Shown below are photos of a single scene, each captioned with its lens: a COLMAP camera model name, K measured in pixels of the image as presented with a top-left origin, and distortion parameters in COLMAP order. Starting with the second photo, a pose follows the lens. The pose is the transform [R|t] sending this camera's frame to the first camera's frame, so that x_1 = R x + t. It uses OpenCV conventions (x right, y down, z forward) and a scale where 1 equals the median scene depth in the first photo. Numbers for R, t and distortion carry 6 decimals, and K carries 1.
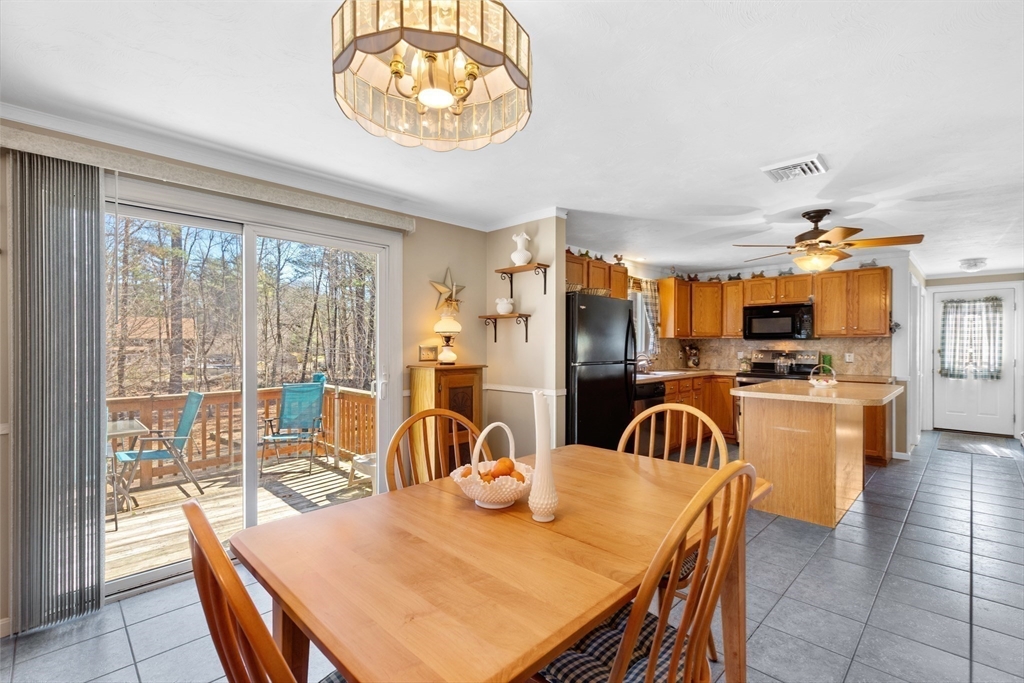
lens RADIAL K [[458.7, 0, 513.4], [0, 458.7, 346.4], [0, 0, 1]] dist [0.007465, -0.001584]
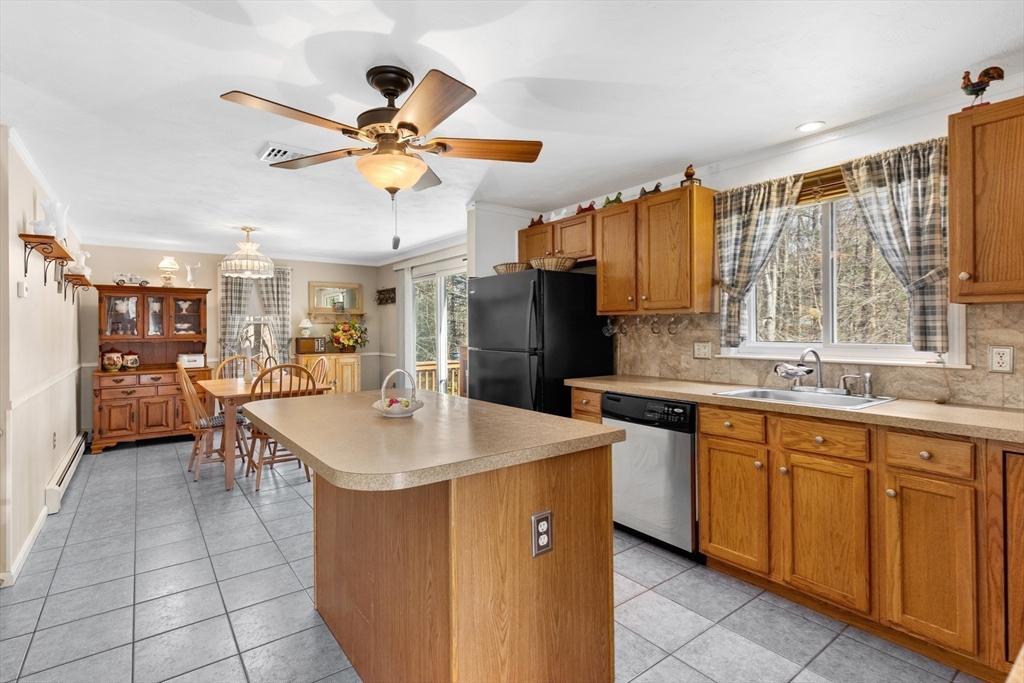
lens RADIAL K [[481.1, 0, 490.0], [0, 481.1, 327.7], [0, 0, 1]] dist [0.001125, -0.000299]
pose [[-0.161634, -0.003091, -0.986846, 0.744242], [0.001553, 0.999993, -0.003386, -0.001467], [0.986849, -0.002080, -0.161628, 0.753836]]
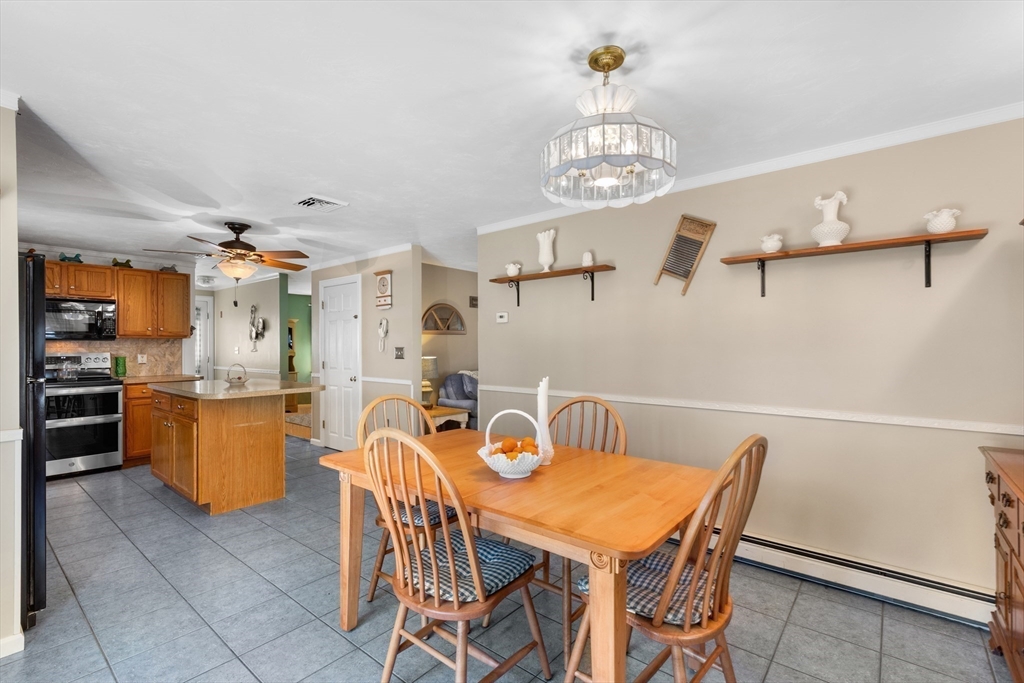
lens RADIAL K [[461.3, 0, 524.5], [0, 461.3, 343.5], [0, 0, 1]] dist [0.009215, 0.000030]
pose [[-0.103954, 0.000990, 0.994582, -0.320424], [0.006687, 0.999978, -0.000296, -0.002490], [-0.994560, 0.006620, -0.103958, 0.277202]]
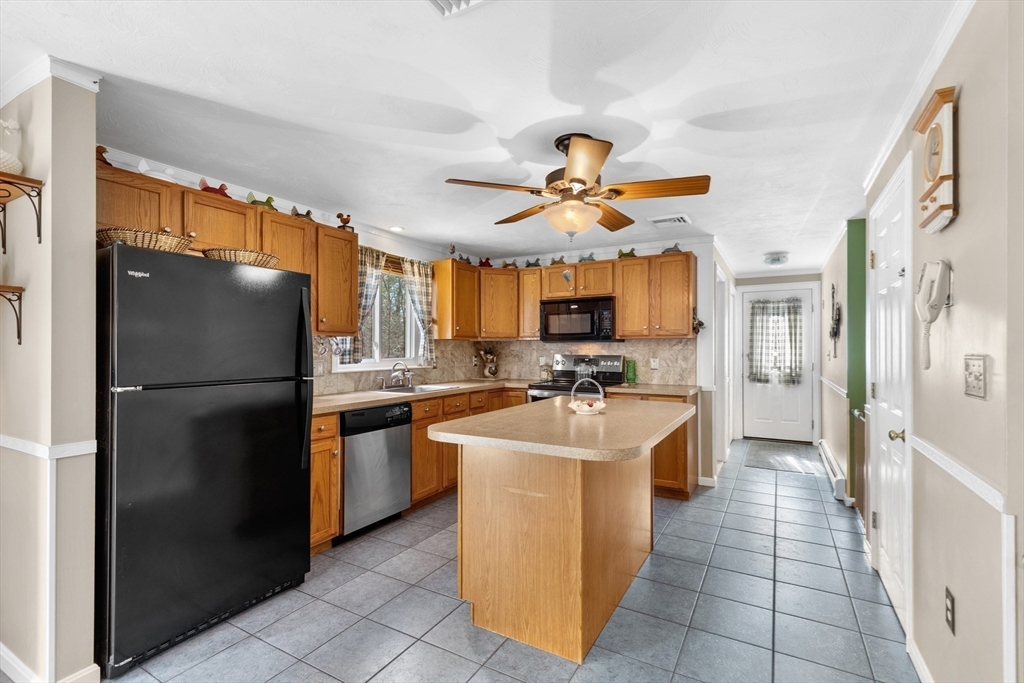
lens RADIAL K [[458.7, 0, 513.4], [0, 458.7, 346.4], [0, 0, 1]] dist [0.007465, -0.001584]
pose [[0.966508, -0.001058, 0.256634, 0.260221], [0.003199, 0.999963, -0.007925, -0.000563], [-0.256616, 0.008481, 0.966476, 0.255875]]
